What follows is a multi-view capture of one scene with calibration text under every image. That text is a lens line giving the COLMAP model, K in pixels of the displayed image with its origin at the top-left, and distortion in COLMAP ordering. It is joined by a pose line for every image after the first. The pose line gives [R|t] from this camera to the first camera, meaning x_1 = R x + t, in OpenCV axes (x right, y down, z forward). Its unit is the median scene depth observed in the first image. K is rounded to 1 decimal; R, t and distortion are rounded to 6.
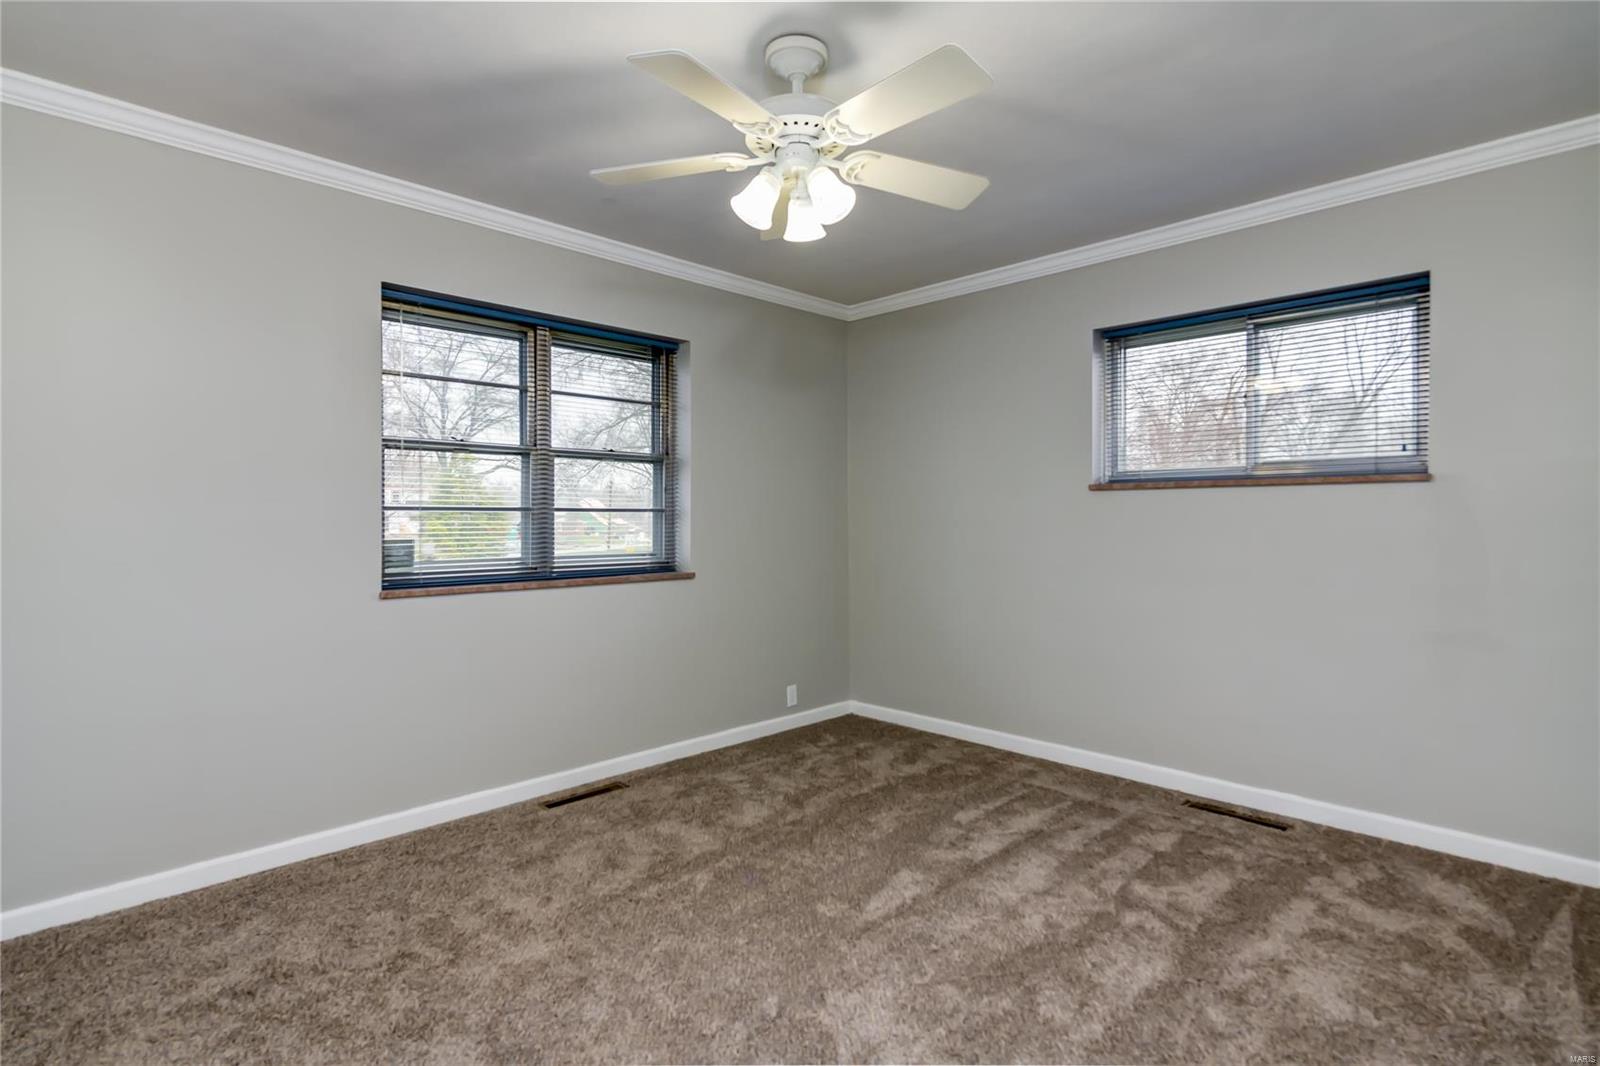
lens RADIAL K [[798.4, 0, 800.0], [0, 798.4, 533.0], [0, 0, 1]] dist [0.005568, -0.000331]
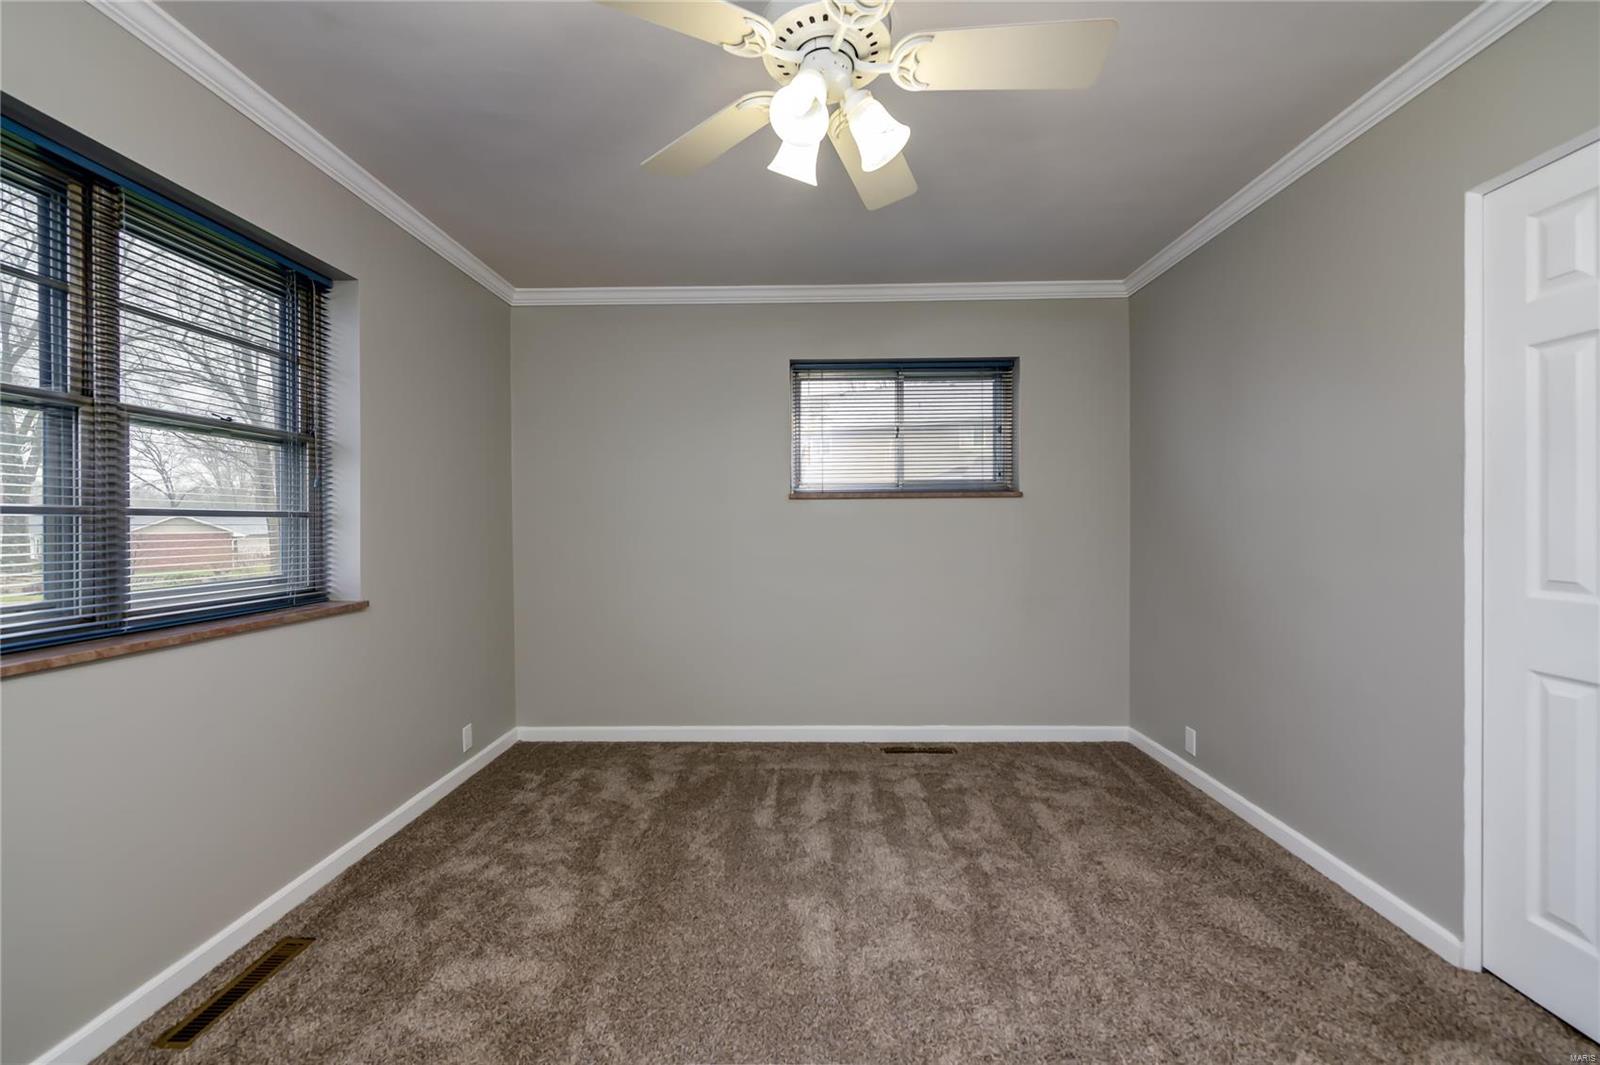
lens RADIAL K [[652.3, 0, 800.0], [0, 652.3, 532.5], [0, 0, 1]] dist [-0.001582, -0.000748]
pose [[0.714413, -0.016220, 0.699537, -0.303534], [0.018308, 0.999822, 0.004486, -0.009188], [-0.699485, 0.009602, 0.714583, 0.347141]]
